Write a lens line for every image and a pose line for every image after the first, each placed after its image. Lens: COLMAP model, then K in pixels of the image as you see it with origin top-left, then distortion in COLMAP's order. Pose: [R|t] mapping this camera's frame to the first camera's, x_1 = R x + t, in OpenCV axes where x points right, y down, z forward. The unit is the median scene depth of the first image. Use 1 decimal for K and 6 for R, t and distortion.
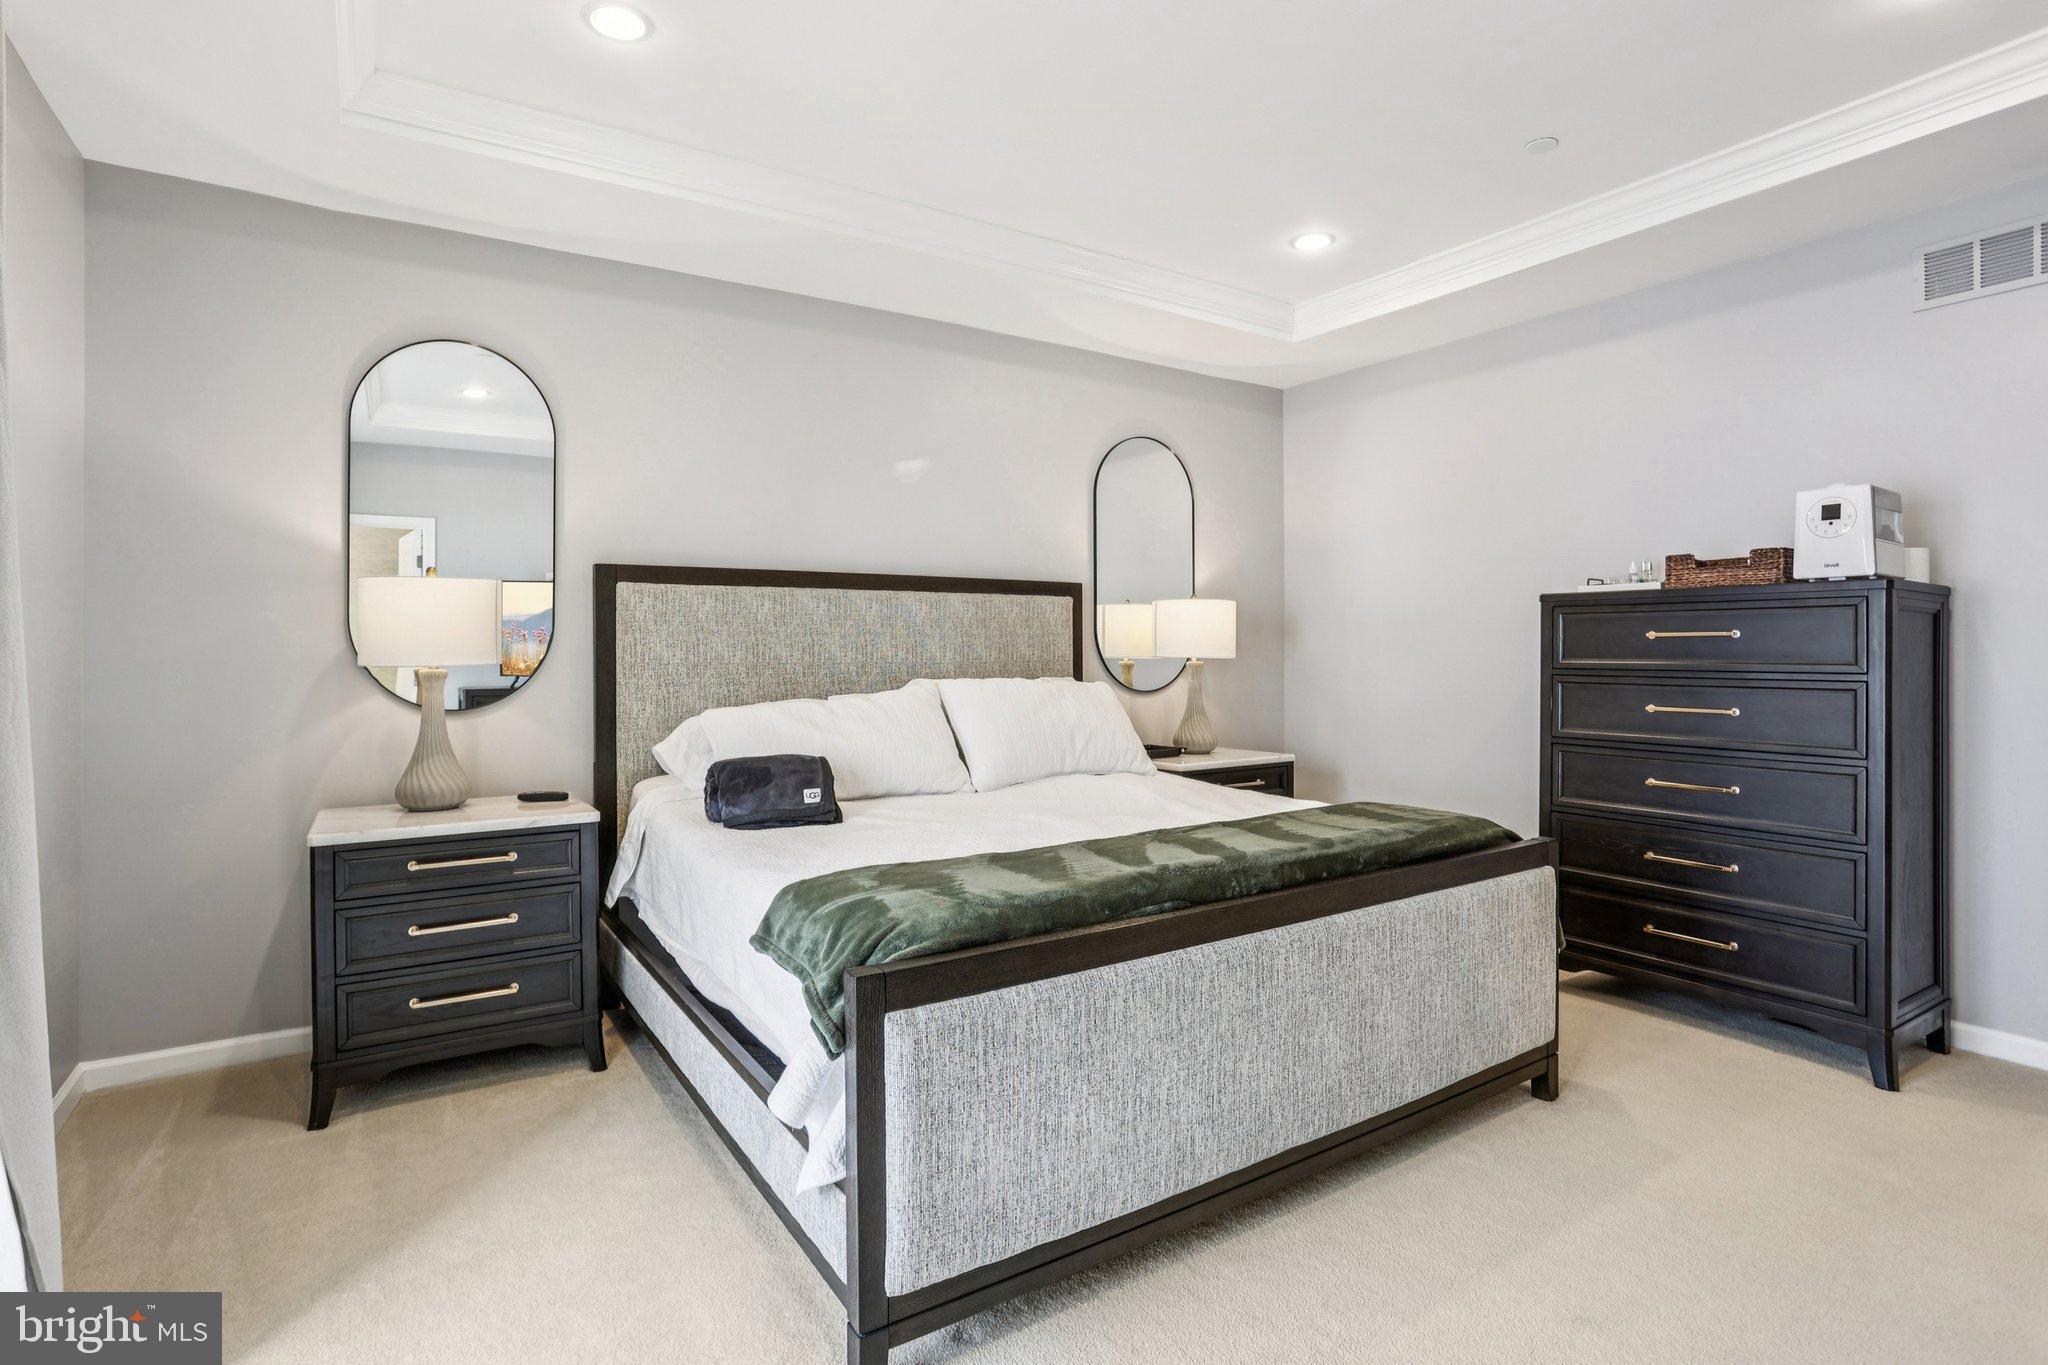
lens RADIAL K [[1076.8, 0, 1033.0], [0, 1076.8, 566.8], [0, 0, 1]] dist [0.001434, 0.000305]
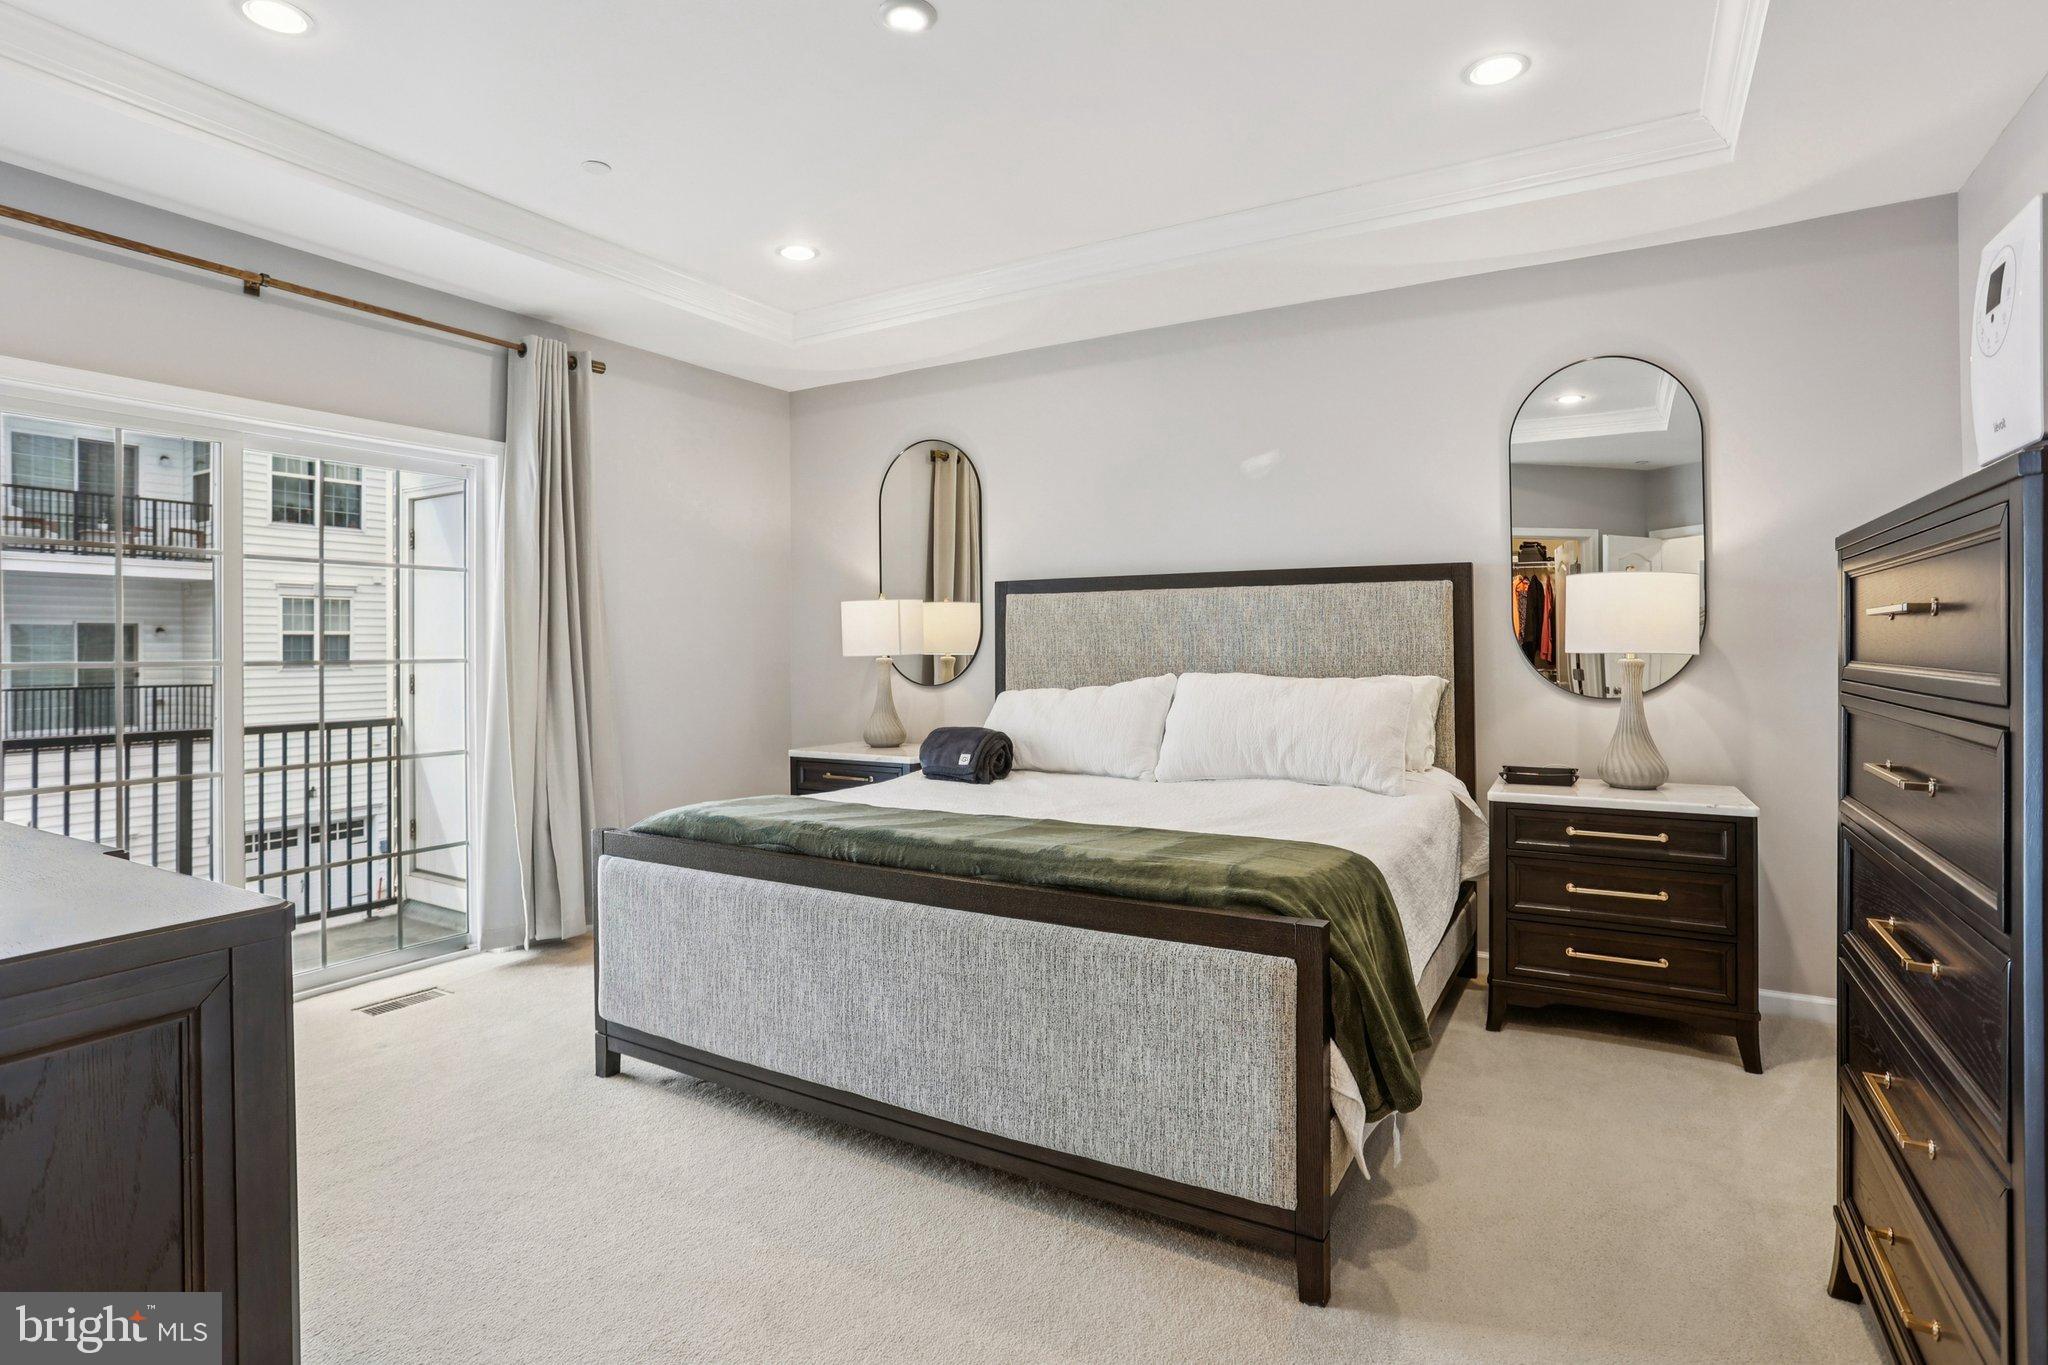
lens RADIAL K [[1021.1, 0, 1000.6], [0, 1021.1, 653.6], [0, 0, 1]] dist [-0.057860, 0.035548]
pose [[0.455952, 0.012220, -0.889921, 0.695222], [0.074374, 0.995885, 0.051780, 0.020238], [0.886891, -0.089796, 0.453167, 0.385675]]
